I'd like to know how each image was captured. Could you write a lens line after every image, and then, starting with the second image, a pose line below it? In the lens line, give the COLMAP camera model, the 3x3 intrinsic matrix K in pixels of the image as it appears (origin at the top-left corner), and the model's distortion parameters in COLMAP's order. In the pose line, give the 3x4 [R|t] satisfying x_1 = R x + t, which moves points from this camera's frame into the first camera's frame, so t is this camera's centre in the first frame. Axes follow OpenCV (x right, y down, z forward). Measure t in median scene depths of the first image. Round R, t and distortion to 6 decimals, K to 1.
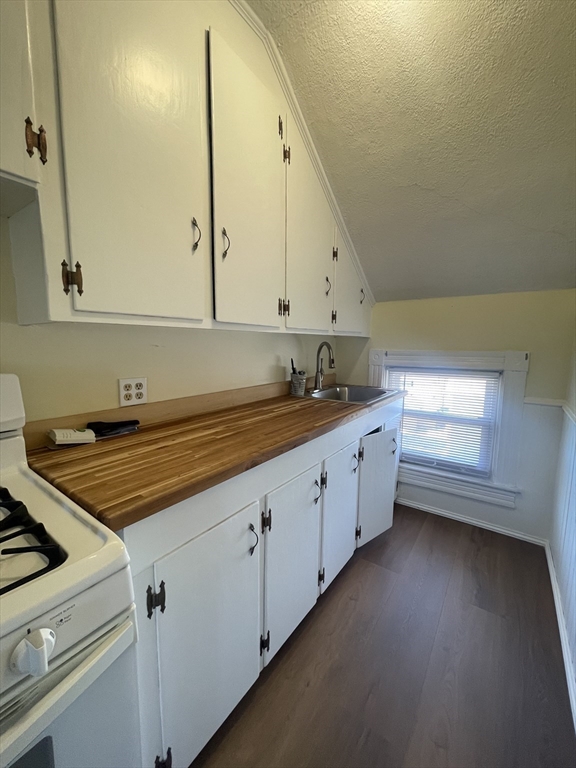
lens RADIAL K [[309.3, 0, 288.0], [0, 309.3, 382.8], [0, 0, 1]] dist [-0.001494, 0.000430]
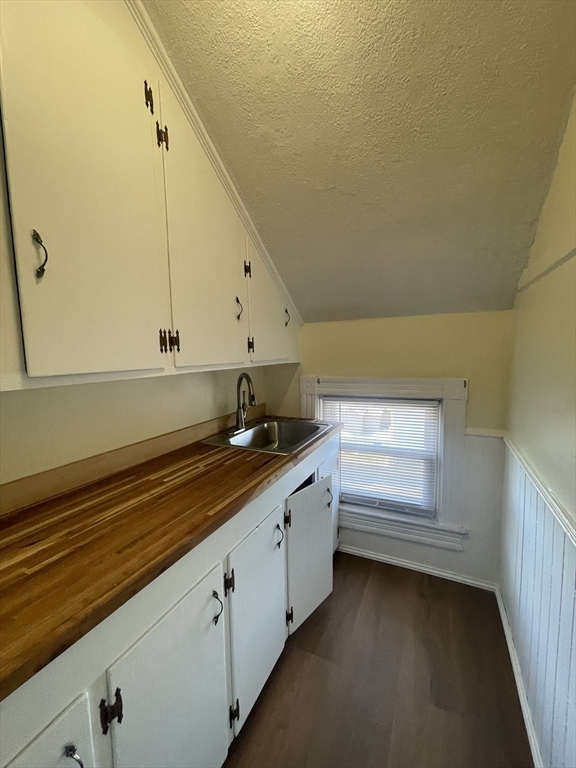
lens RADIAL K [[309.3, 0, 287.8], [0, 309.3, 382.3], [0, 0, 1]] dist [-0.001494, 0.000430]
pose [[0.986162, -0.043323, 0.160022, 0.122241], [0.047699, 0.998583, -0.023608, -0.099385], [-0.158772, 0.030914, 0.986831, 0.199948]]
